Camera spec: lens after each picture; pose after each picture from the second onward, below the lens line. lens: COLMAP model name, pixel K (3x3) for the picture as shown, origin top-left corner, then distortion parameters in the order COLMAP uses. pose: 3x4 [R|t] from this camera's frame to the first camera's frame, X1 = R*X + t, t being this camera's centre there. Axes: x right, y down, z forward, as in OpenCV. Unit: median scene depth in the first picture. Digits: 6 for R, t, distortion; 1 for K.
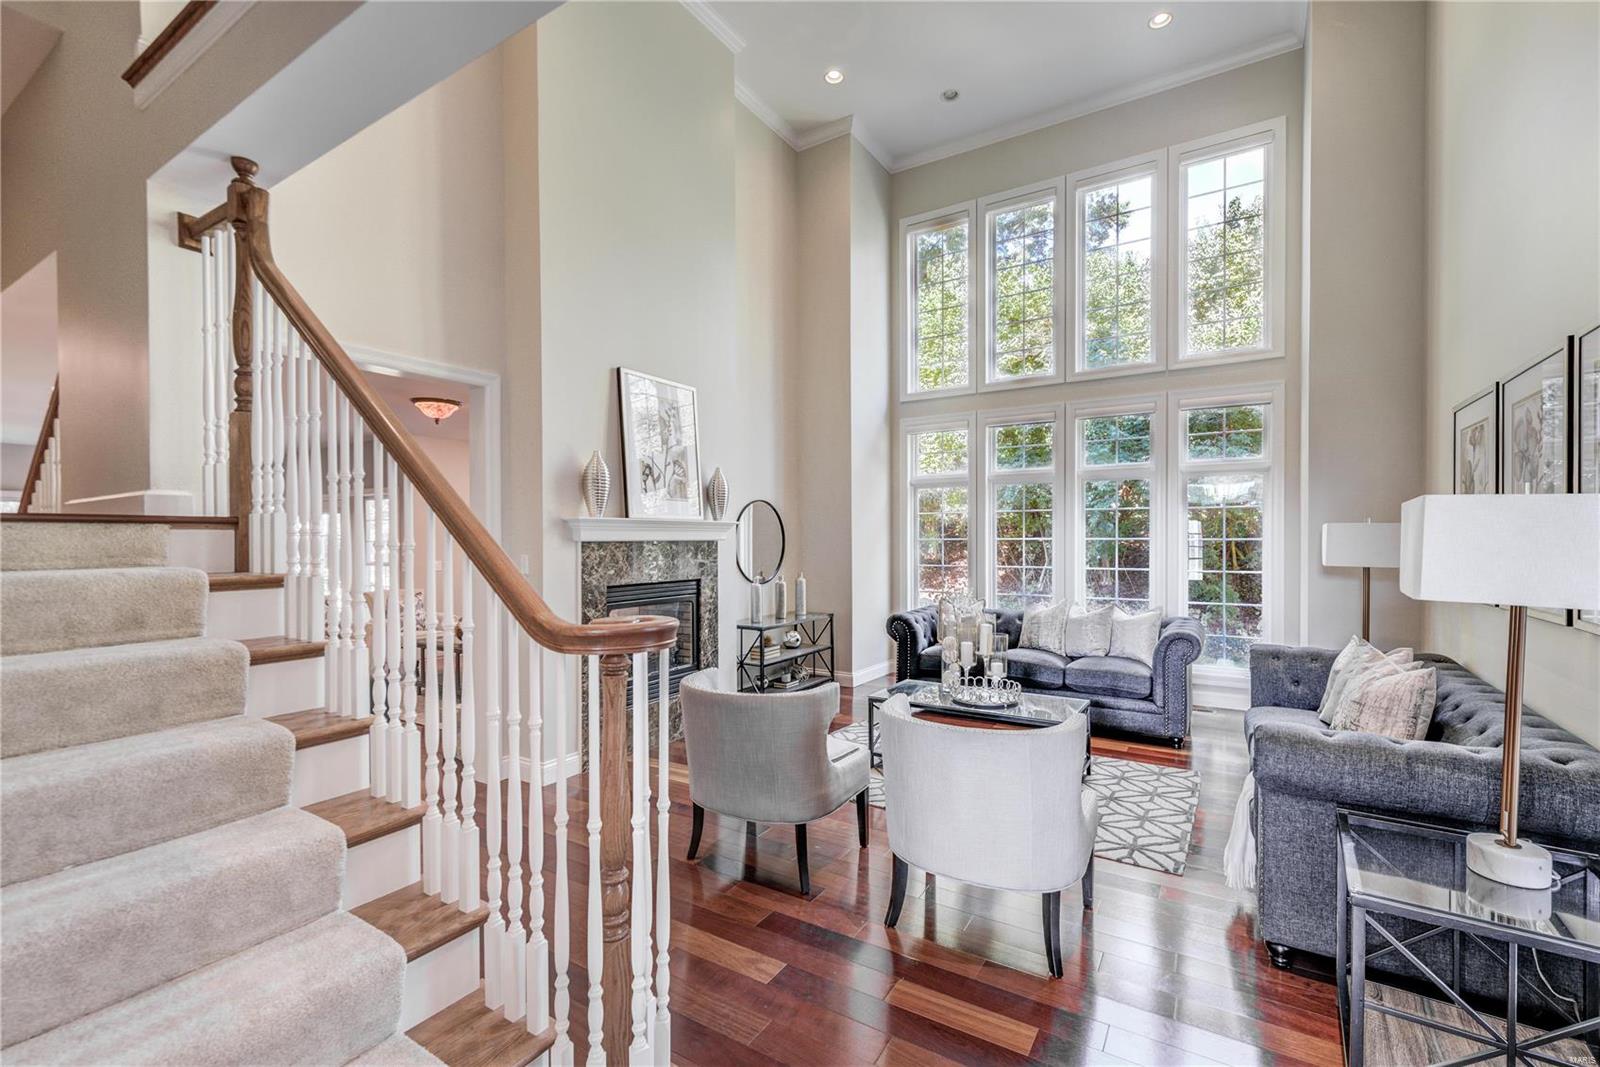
lens RADIAL K [[711.3, 0, 802.1], [0, 711.3, 540.1], [0, 0, 1]] dist [0.000640, 0.000012]
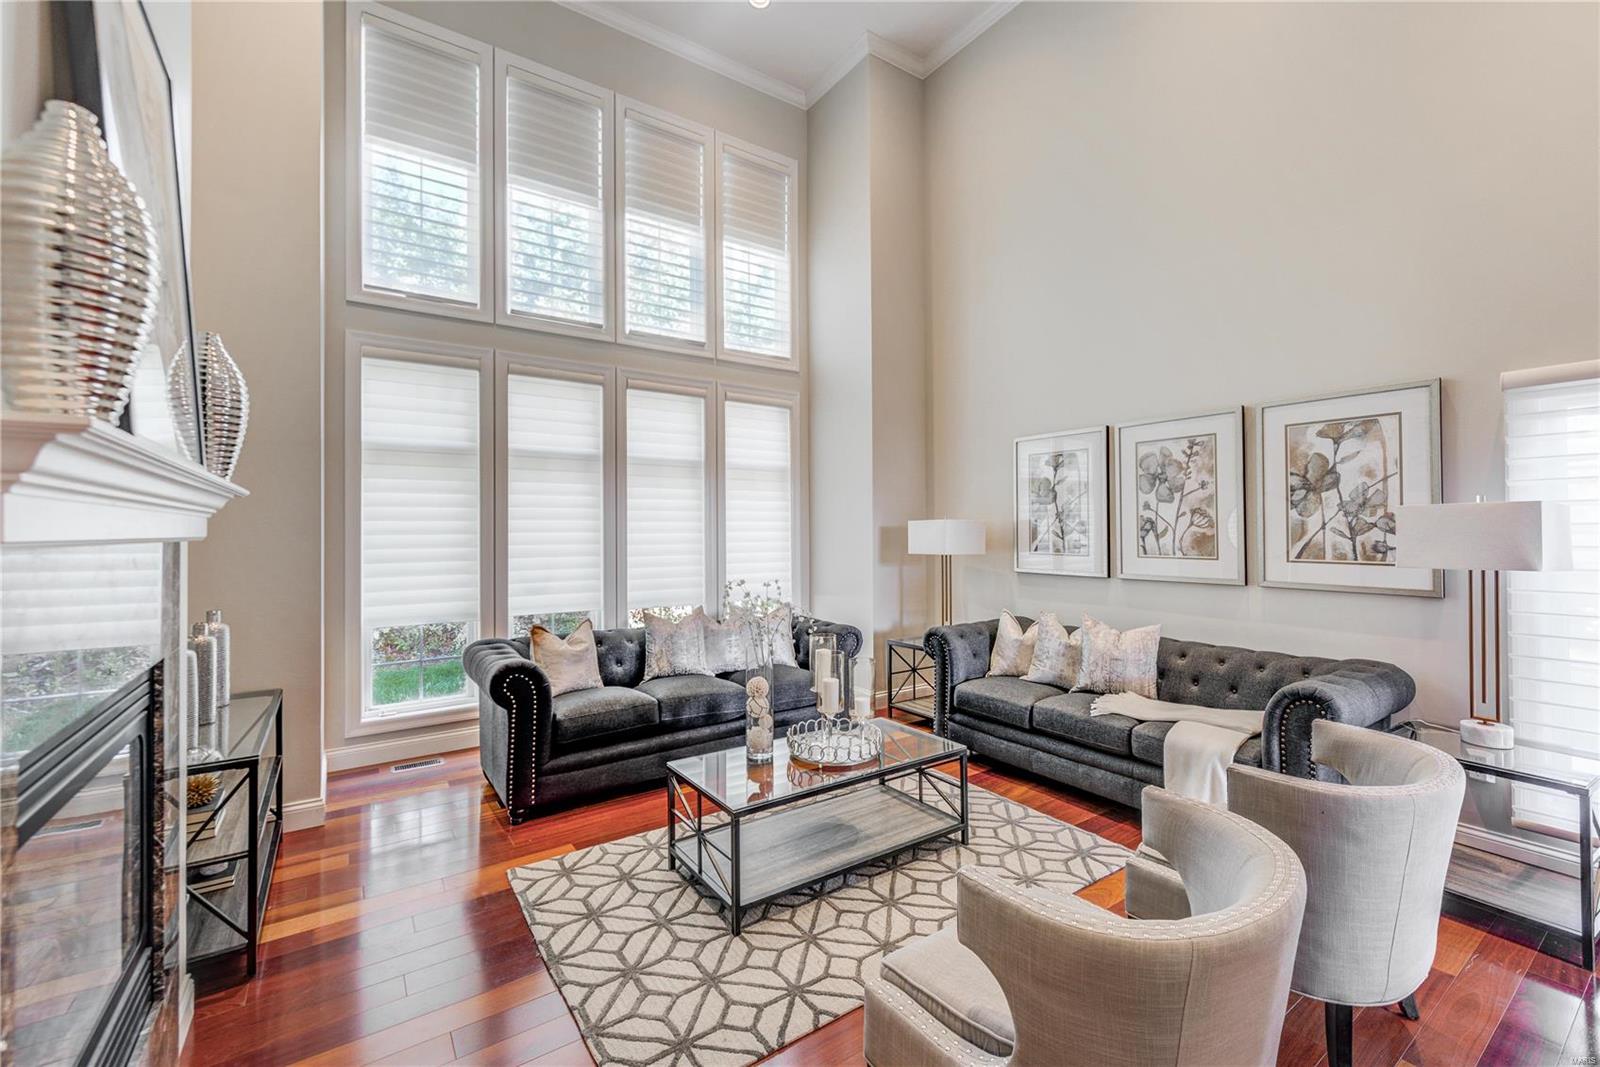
lens RADIAL K [[664.9, 0, 798.4], [0, 664.9, 531.9], [0, 0, 1]] dist [-0.000239, -0.000024]
pose [[-0.375699, -0.002741, -0.926738, 0.687390], [0.000142, 0.999995, -0.003015, -0.087979], [0.926742, -0.001264, -0.375697, 0.908750]]
